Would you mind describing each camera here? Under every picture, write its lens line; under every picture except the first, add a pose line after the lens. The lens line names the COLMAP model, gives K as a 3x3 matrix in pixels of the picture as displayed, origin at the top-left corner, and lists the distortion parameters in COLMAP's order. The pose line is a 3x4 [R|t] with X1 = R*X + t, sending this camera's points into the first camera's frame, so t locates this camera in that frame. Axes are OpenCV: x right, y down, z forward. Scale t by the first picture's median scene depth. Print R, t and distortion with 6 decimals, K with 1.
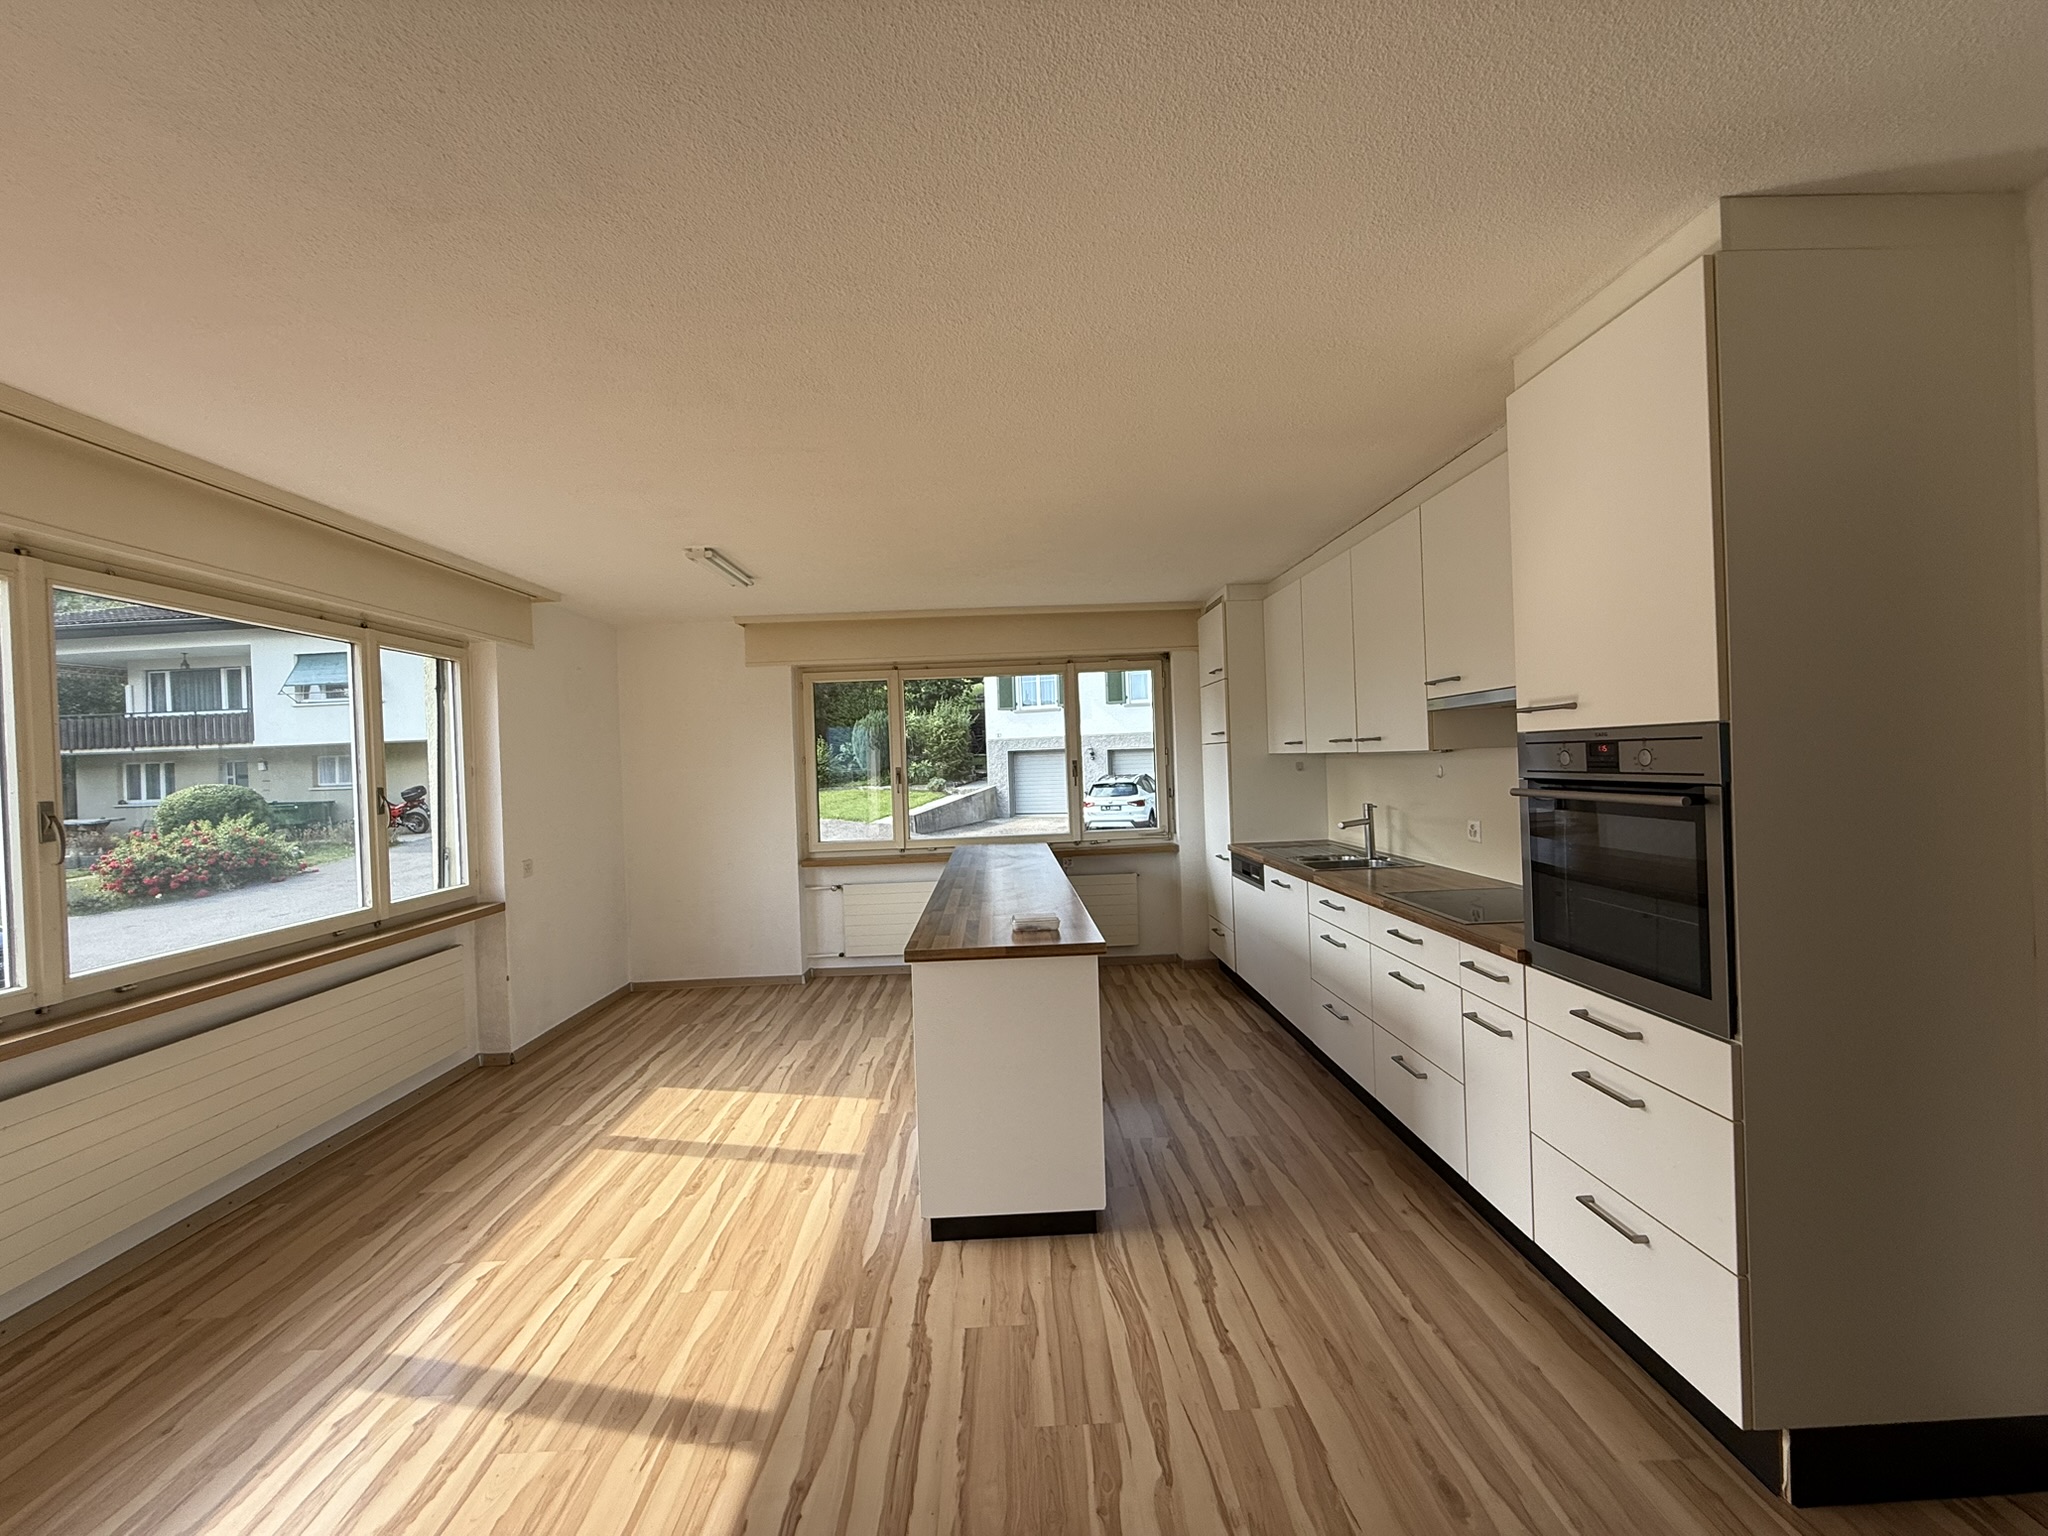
lens RADIAL K [[818.3, 0, 1021.7], [0, 818.3, 762.7], [0, 0, 1]] dist [0.000702, 0.000233]
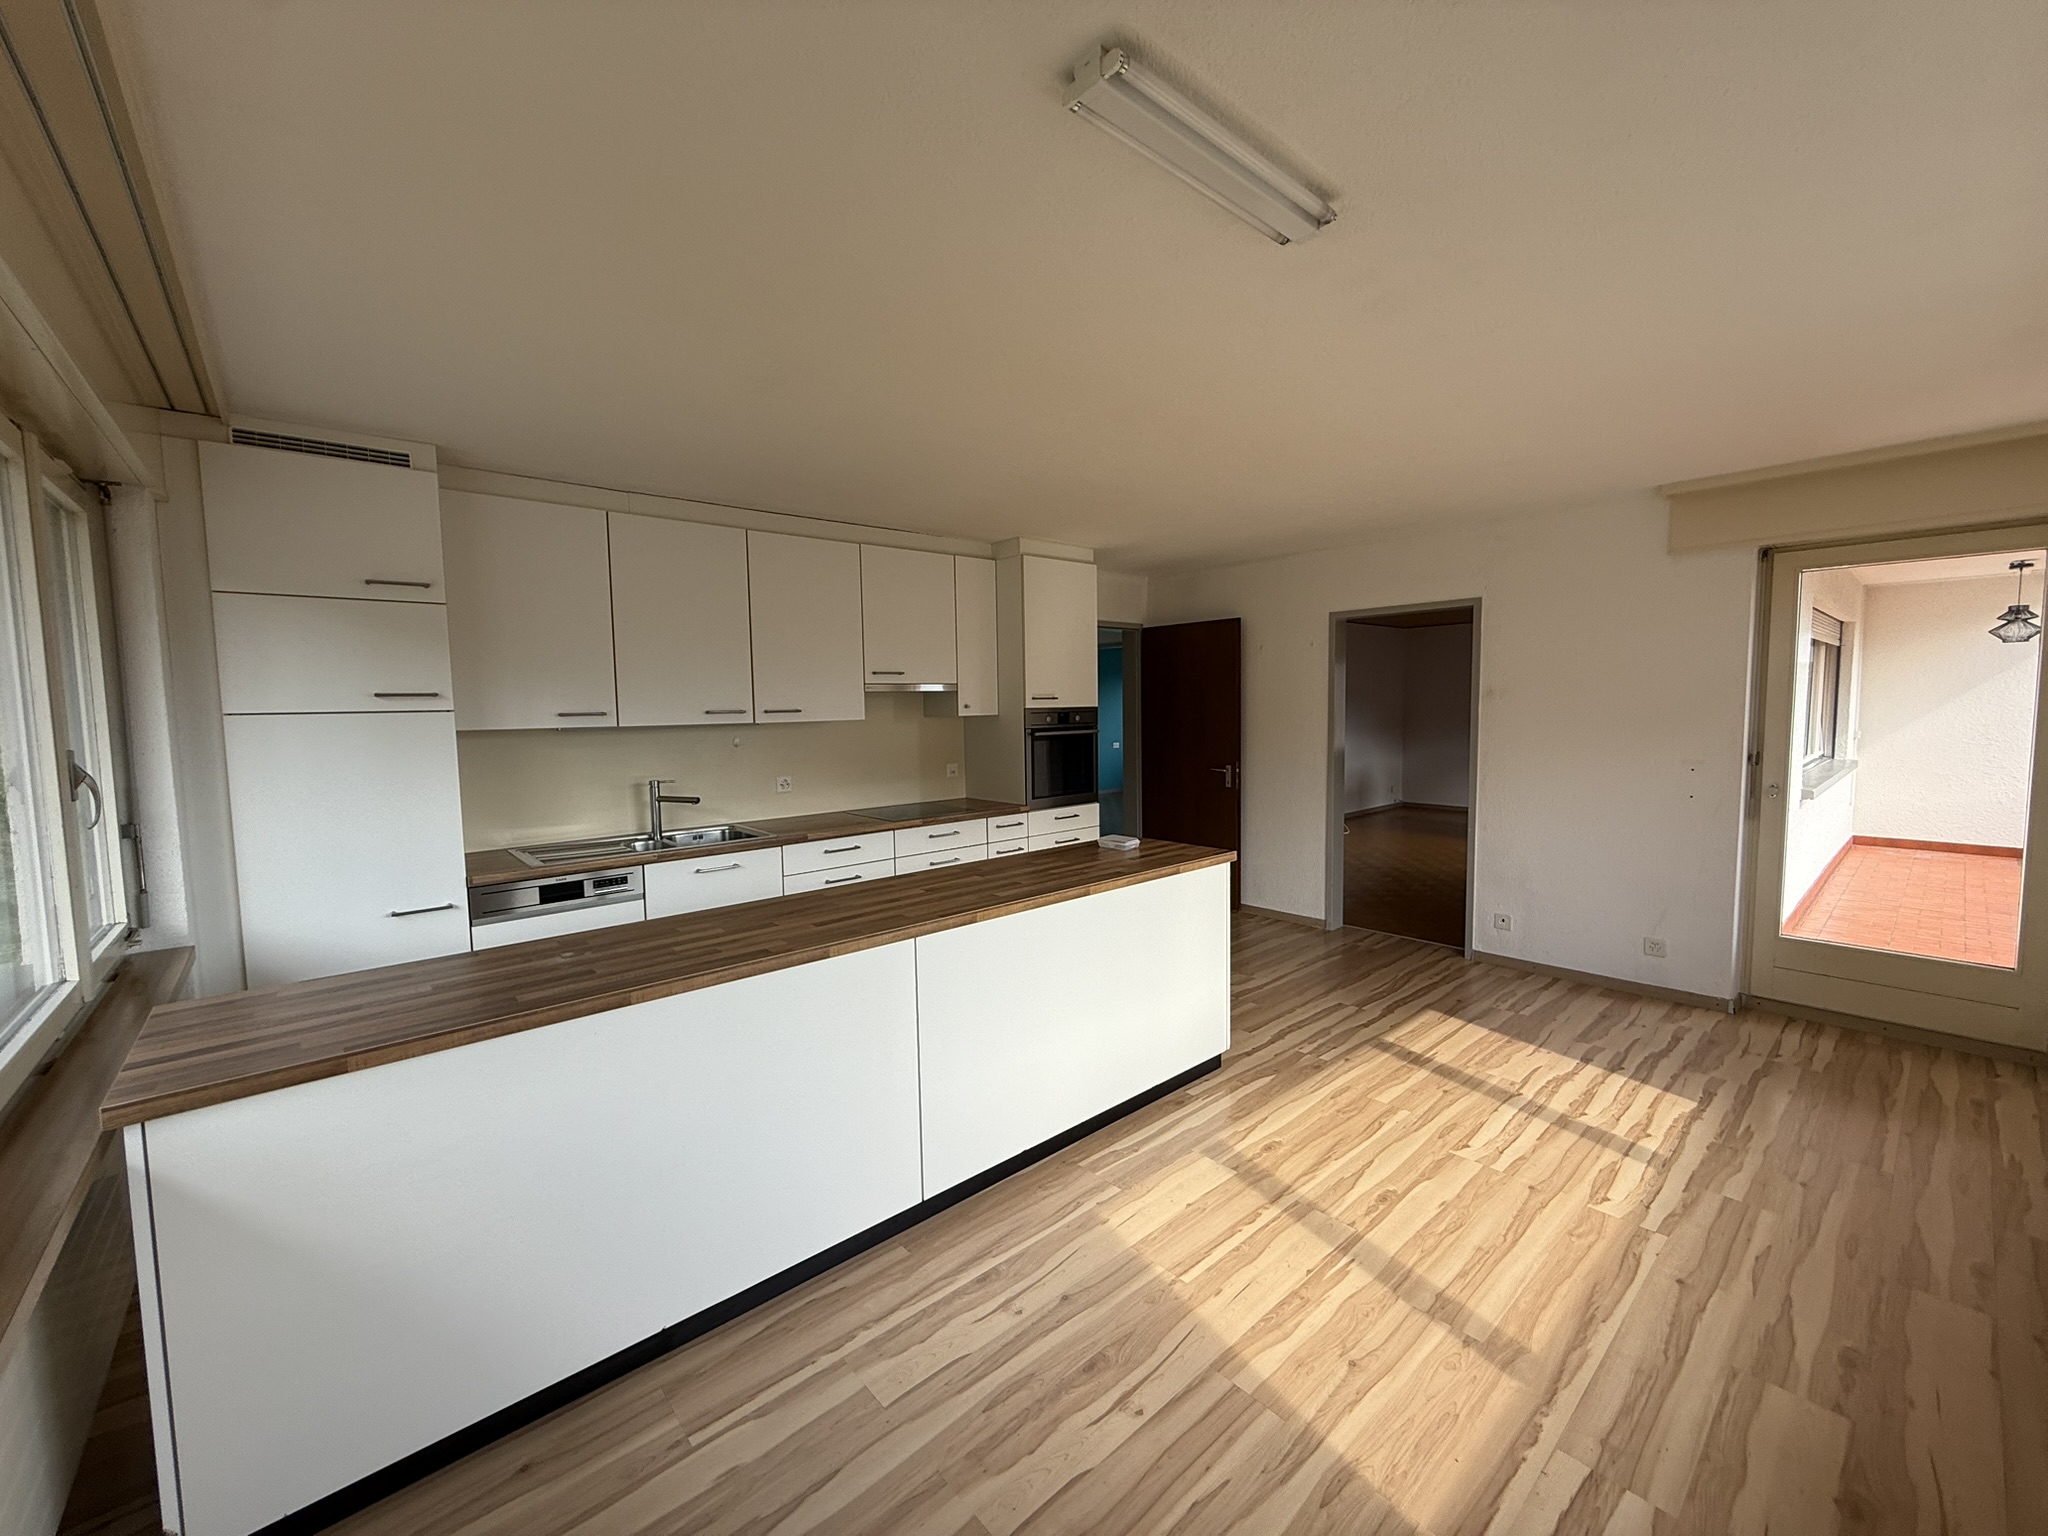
lens RADIAL K [[818.3, 0, 1013.5], [0, 818.3, 769.9], [0, 0, 1]] dist [0.000702, 0.000233]
pose [[-0.630557, -0.015072, 0.775997, -0.869497], [0.043544, 0.997550, 0.054759, 0.006297], [-0.774920, 0.068319, -0.628356, 1.935527]]
